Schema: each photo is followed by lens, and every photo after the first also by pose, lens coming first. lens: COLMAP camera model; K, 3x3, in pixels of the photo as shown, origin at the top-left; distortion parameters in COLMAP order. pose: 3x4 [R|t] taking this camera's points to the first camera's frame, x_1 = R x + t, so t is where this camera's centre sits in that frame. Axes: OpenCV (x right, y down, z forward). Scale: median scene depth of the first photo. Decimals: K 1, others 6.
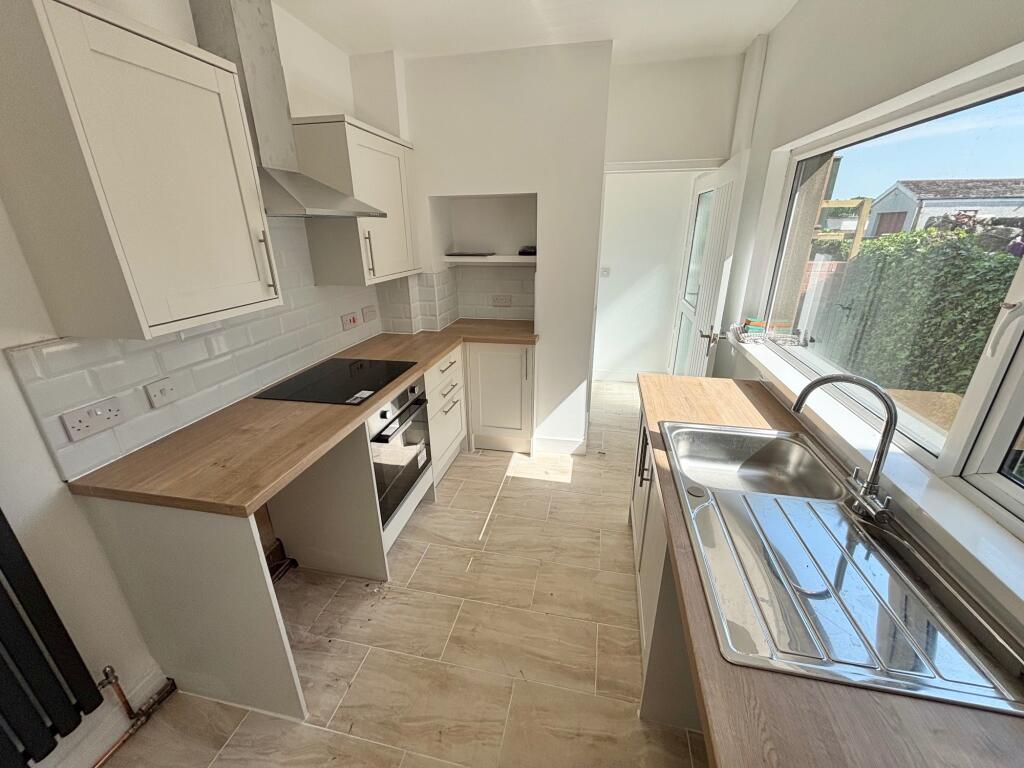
lens RADIAL K [[412.6, 0, 510.4], [0, 412.6, 379.1], [0, 0, 1]] dist [0.000622, 0.000191]
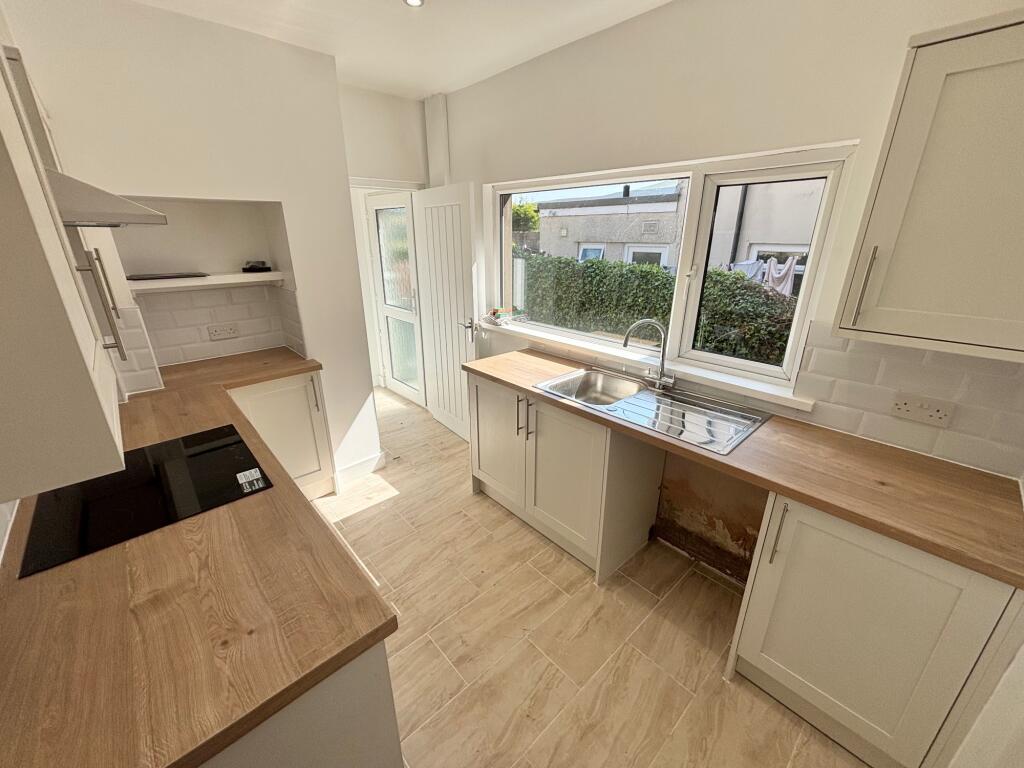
lens RADIAL K [[411.4, 0, 511.0], [0, 411.4, 381.0], [0, 0, 1]] dist [0.001568, 0.000551]
pose [[0.582046, -0.265857, 0.768468, -0.500682], [0.279846, 0.952806, 0.117672, -0.064629], [-0.763485, 0.146562, 0.628976, 0.155655]]
